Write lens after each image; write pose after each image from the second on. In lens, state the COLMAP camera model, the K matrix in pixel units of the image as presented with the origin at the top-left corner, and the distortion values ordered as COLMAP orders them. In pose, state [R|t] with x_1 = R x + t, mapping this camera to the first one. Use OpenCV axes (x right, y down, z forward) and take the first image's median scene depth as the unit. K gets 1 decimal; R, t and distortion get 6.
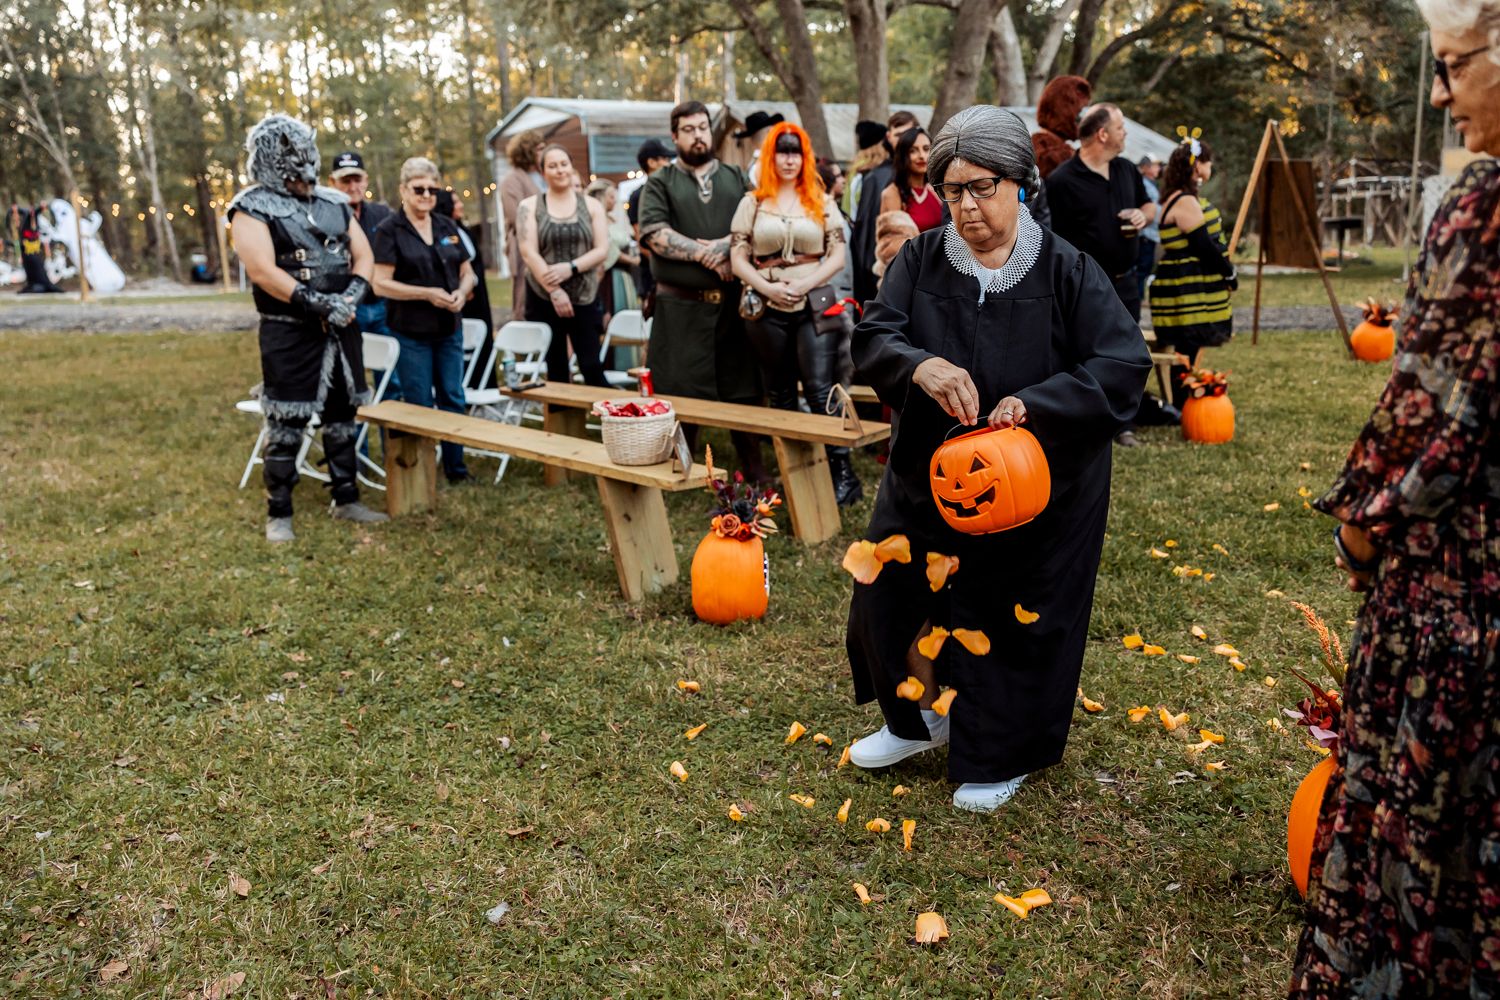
lens RADIAL K [[1133.6, 0, 749.4], [0, 1133.6, 518.7], [0, 0, 1]] dist [0.004772, 0.000217]
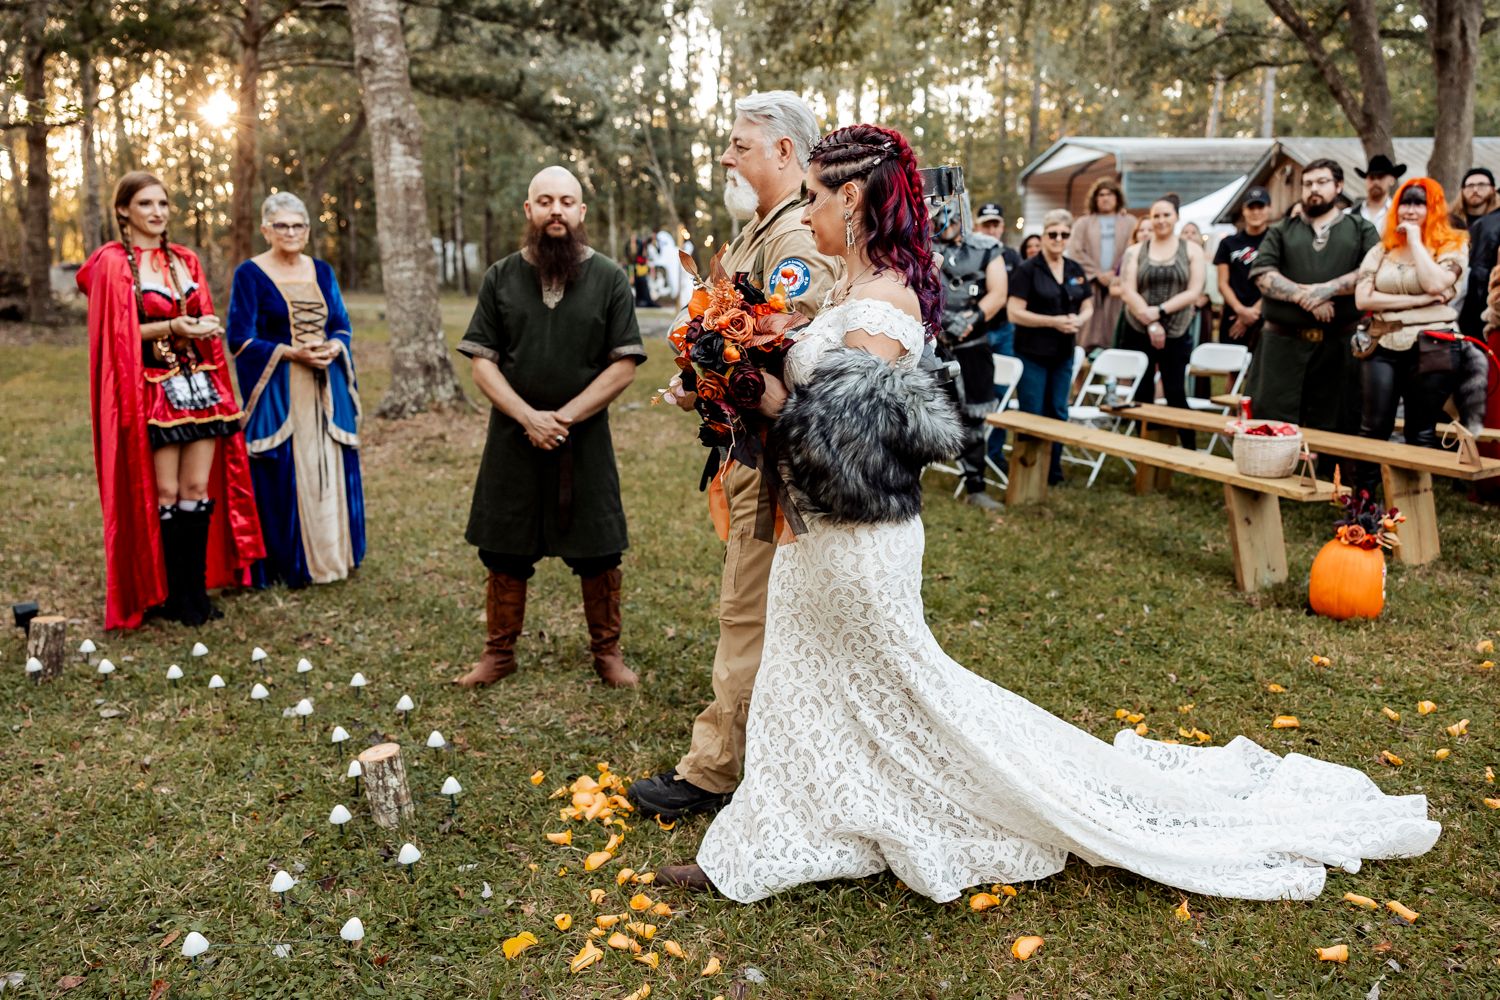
lens RADIAL K [[1133.6, 0, 749.4], [0, 1133.6, 518.7], [0, 0, 1]] dist [0.004772, 0.000217]
pose [[0.924257, 0.099181, -0.368664, -0.122798], [-0.106799, 0.994281, -0.000259, 0.042005], [0.366529, 0.039612, 0.929563, -0.229071]]
